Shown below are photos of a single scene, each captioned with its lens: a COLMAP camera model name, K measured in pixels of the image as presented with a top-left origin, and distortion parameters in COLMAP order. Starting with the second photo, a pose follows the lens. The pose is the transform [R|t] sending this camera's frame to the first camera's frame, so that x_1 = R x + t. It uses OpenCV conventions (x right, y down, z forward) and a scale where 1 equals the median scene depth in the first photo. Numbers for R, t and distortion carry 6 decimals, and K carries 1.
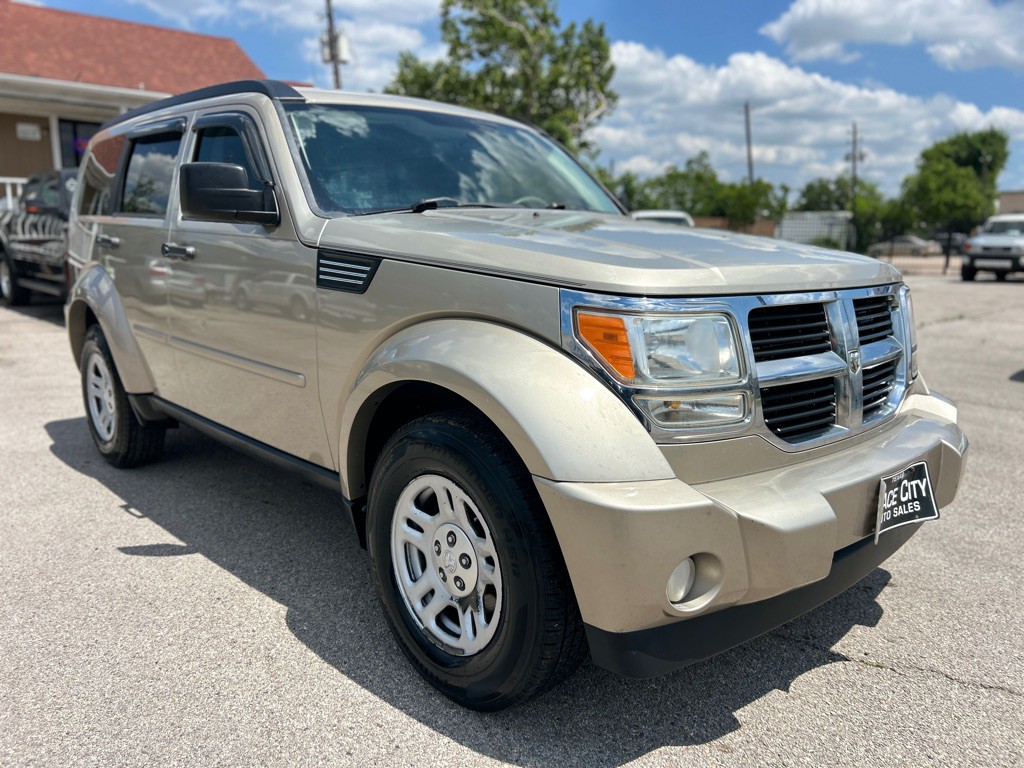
lens RADIAL K [[822.1, 0, 512.0], [0, 822.1, 384.0], [0, 0, 1]] dist [-0.046918, 0.003856]
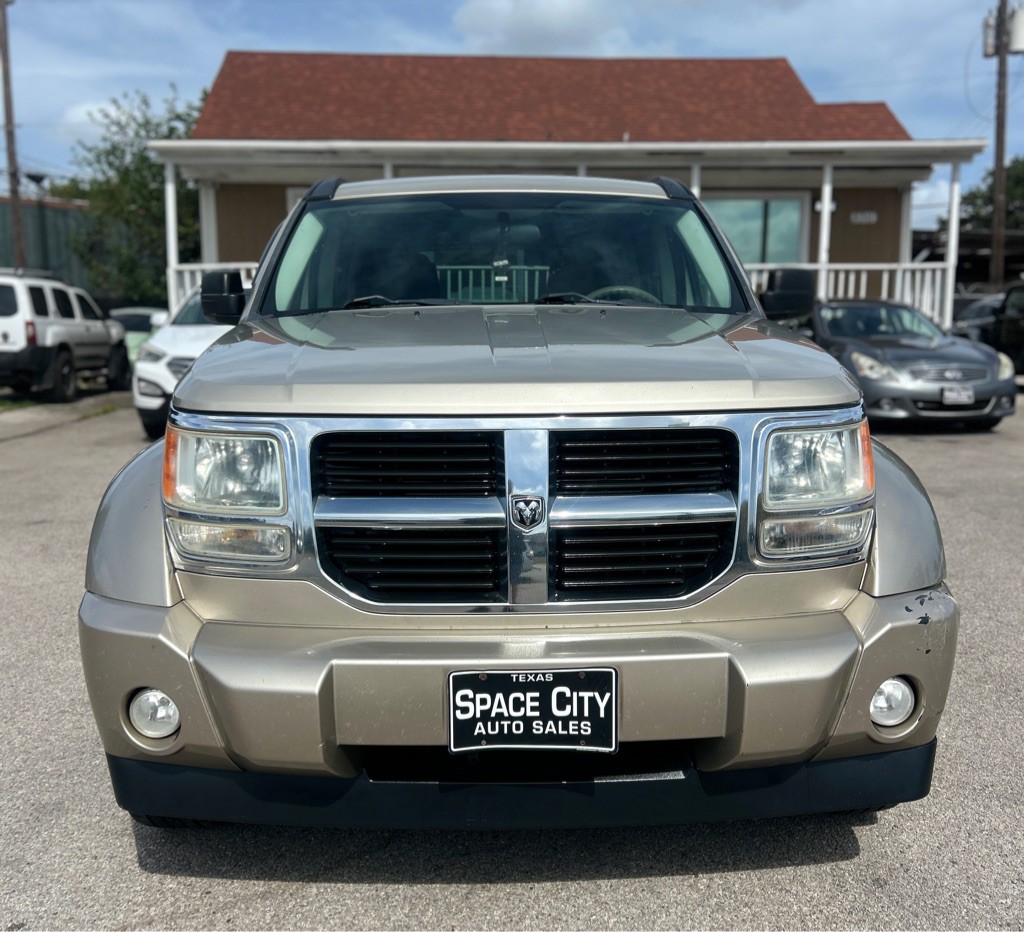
lens RADIAL K [[1125.5, 0, 512.0], [0, 1125.5, 466.0], [0, 0, 1]] dist [0.011864, -0.008328]
pose [[0.773025, 0.078758, -0.629467, 0.899237], [-0.103947, 0.994578, -0.003214, -0.057187], [0.625801, 0.067916, 0.777020, 0.159922]]
